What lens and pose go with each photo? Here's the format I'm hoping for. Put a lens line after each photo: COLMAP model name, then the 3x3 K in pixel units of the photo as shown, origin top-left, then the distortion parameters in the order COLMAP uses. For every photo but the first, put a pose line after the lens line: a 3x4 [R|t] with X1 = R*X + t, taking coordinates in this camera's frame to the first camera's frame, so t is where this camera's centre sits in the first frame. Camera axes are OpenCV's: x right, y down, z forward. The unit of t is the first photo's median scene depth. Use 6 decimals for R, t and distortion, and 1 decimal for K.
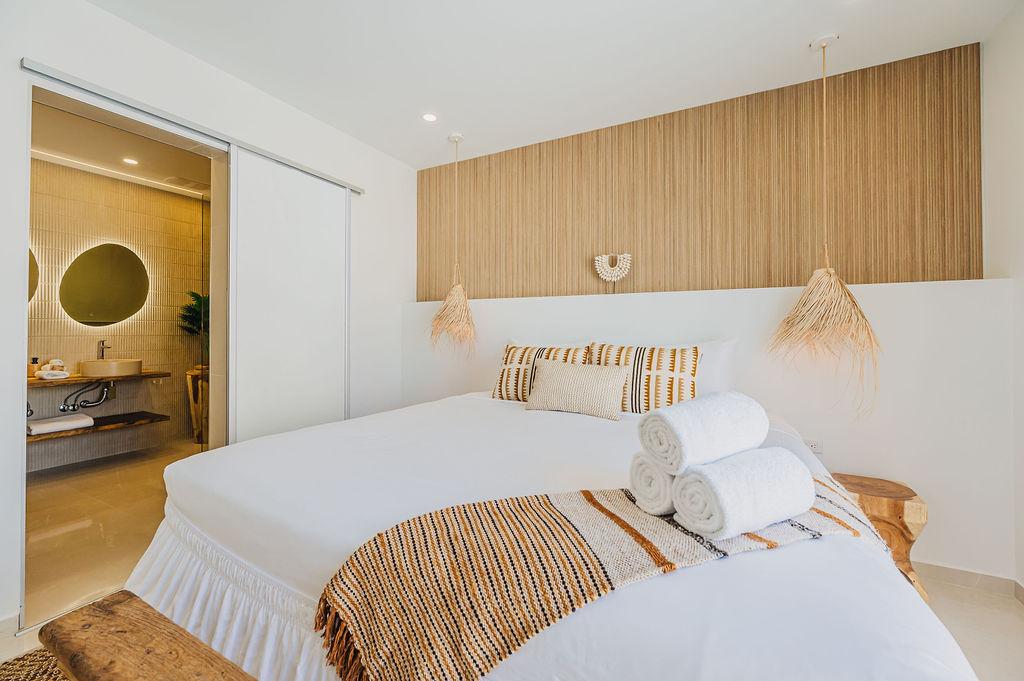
lens RADIAL K [[413.8, 0, 514.8], [0, 413.8, 324.9], [0, 0, 1]] dist [-0.000560, -0.000098]
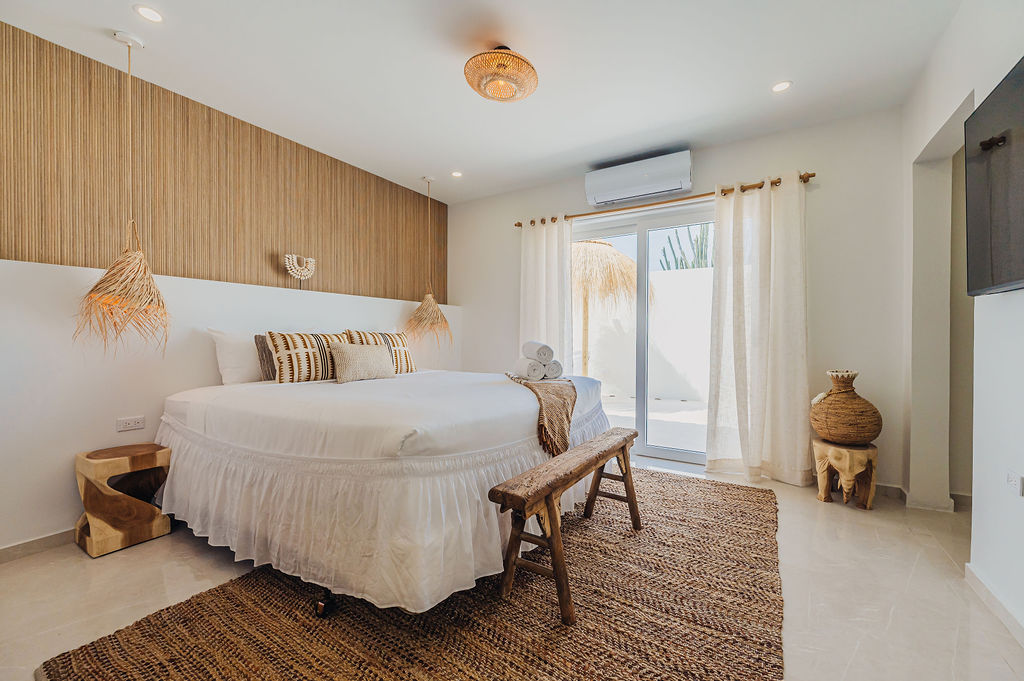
lens RADIAL K [[410.9, 0, 518.6], [0, 410.9, 337.8], [0, 0, 1]] dist [-0.001117, -0.000088]
pose [[0.073472, 0.000550, 0.997297, -0.874640], [-0.014780, 0.999891, 0.000538, 0.049341], [-0.997188, -0.014779, 0.073472, 0.306744]]
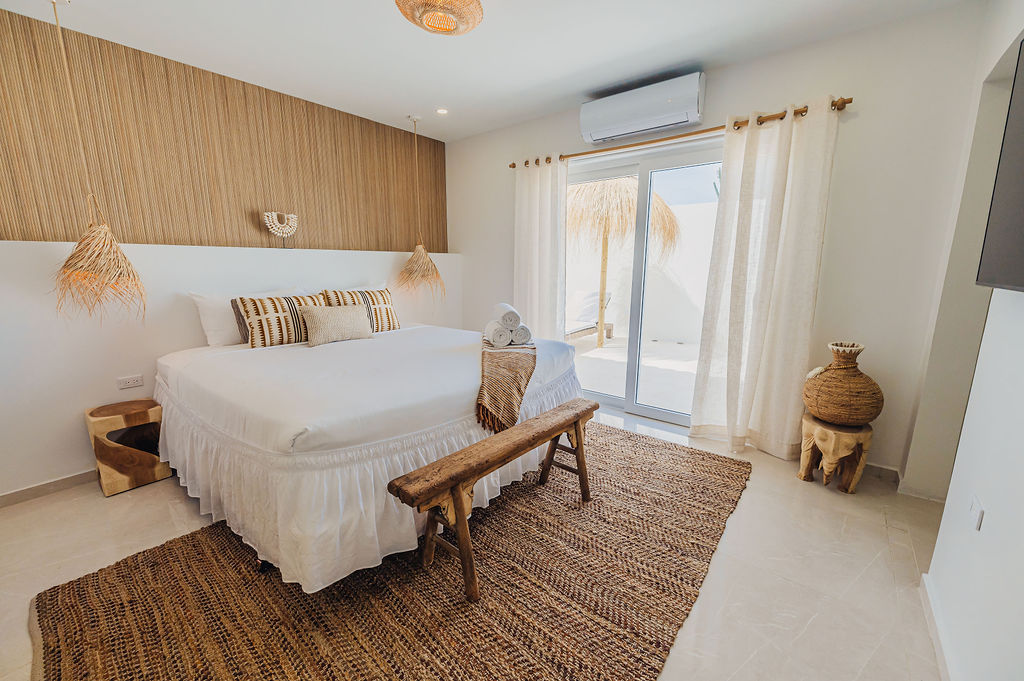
lens RADIAL K [[406.0, 0, 512.0], [0, 406.0, 340.5], [0, 0, 1]] dist [-0.000712, -0.000344]
pose [[0.200944, -0.178395, 0.963222, -0.800432], [-0.014482, 0.982630, 0.185011, -0.039082], [-0.979496, -0.051127, 0.194870, 0.126948]]
